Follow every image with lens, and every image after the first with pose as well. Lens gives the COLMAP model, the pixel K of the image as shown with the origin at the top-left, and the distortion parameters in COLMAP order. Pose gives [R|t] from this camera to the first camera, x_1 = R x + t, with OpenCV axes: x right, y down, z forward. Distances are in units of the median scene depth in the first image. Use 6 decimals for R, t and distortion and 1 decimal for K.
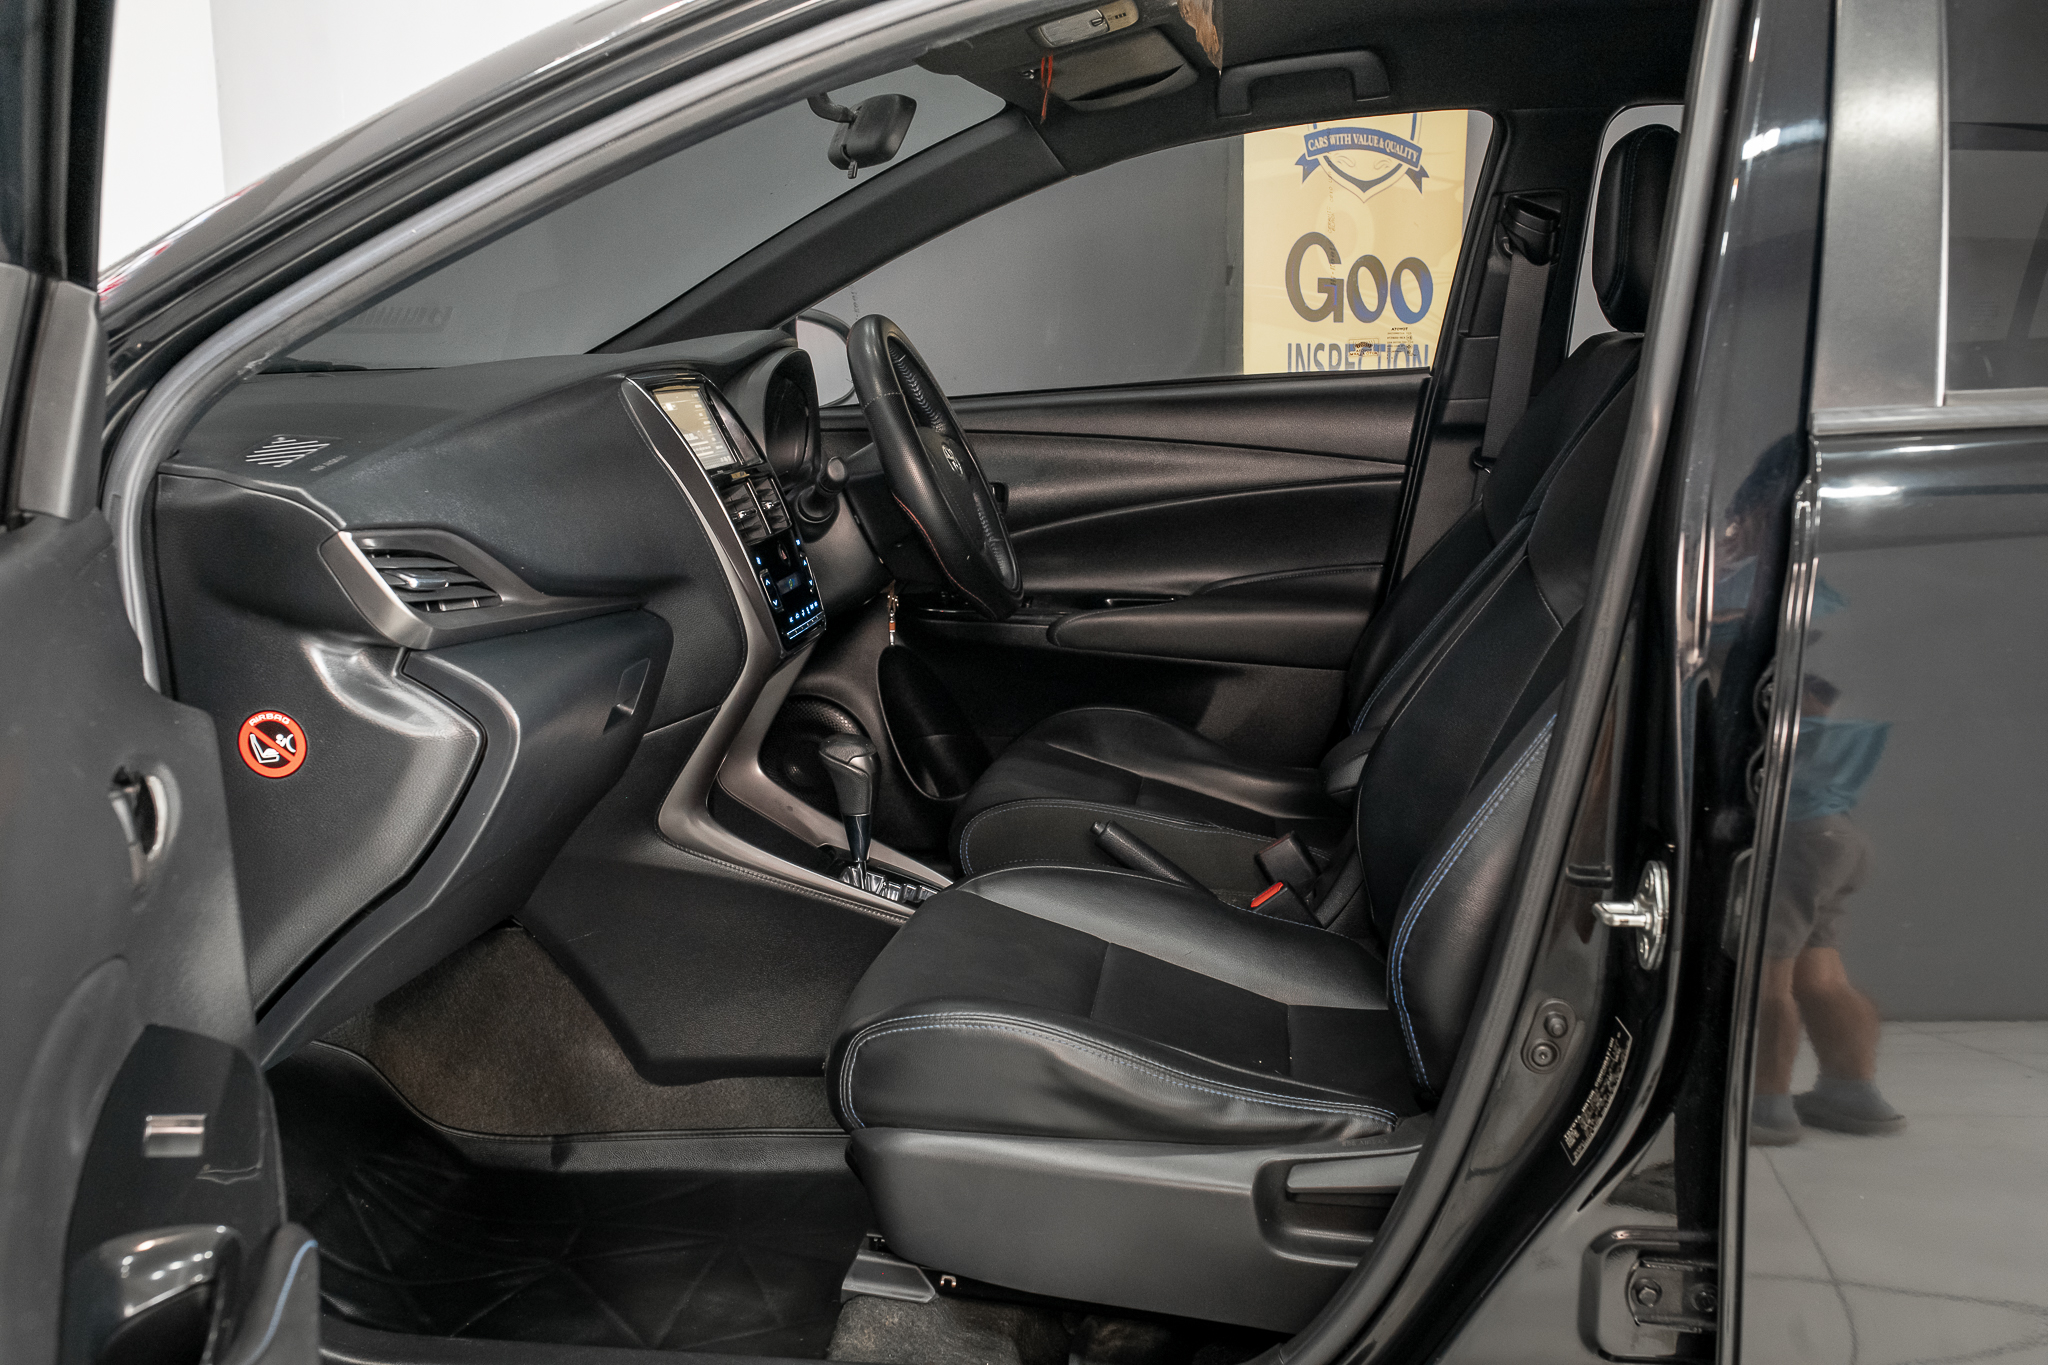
lens RADIAL K [[2061.0, 0, 1027.3], [0, 2061.0, 676.6], [0, 0, 1]] dist [-0.106396, 0.000000]
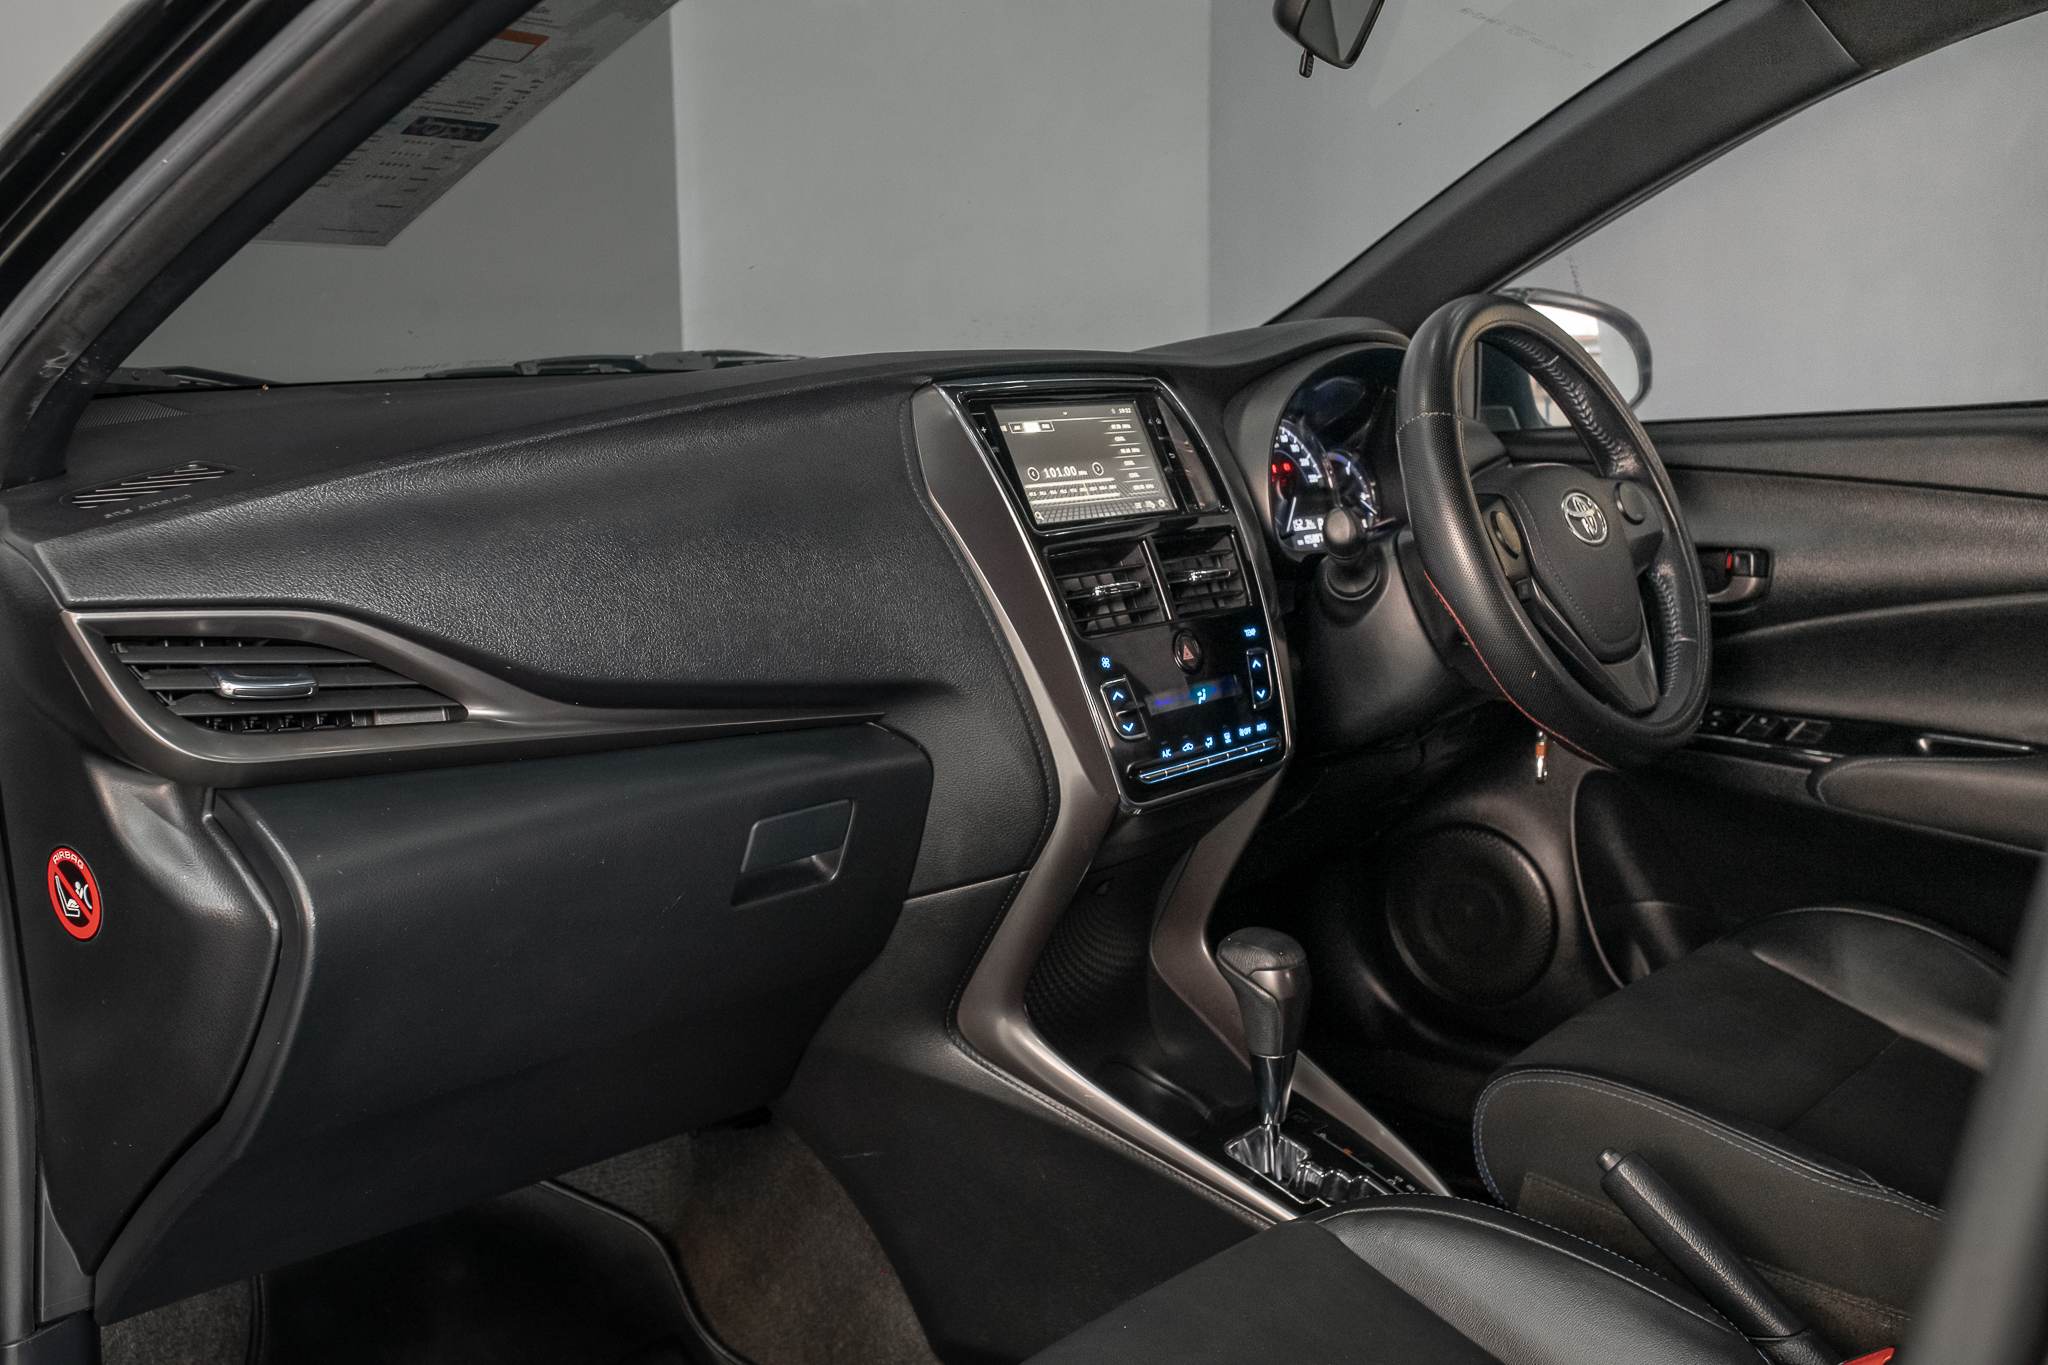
lens RADIAL K [[2061.0, 0, 1021.5], [0, 2061.0, 696.8], [0, 0, 1]] dist [-0.106396, 0.000000]
pose [[0.823335, 0.104851, -0.557786, 0.223943], [-0.094006, 0.994406, 0.048164, -0.077011], [0.559716, 0.012780, 0.828586, 0.447825]]
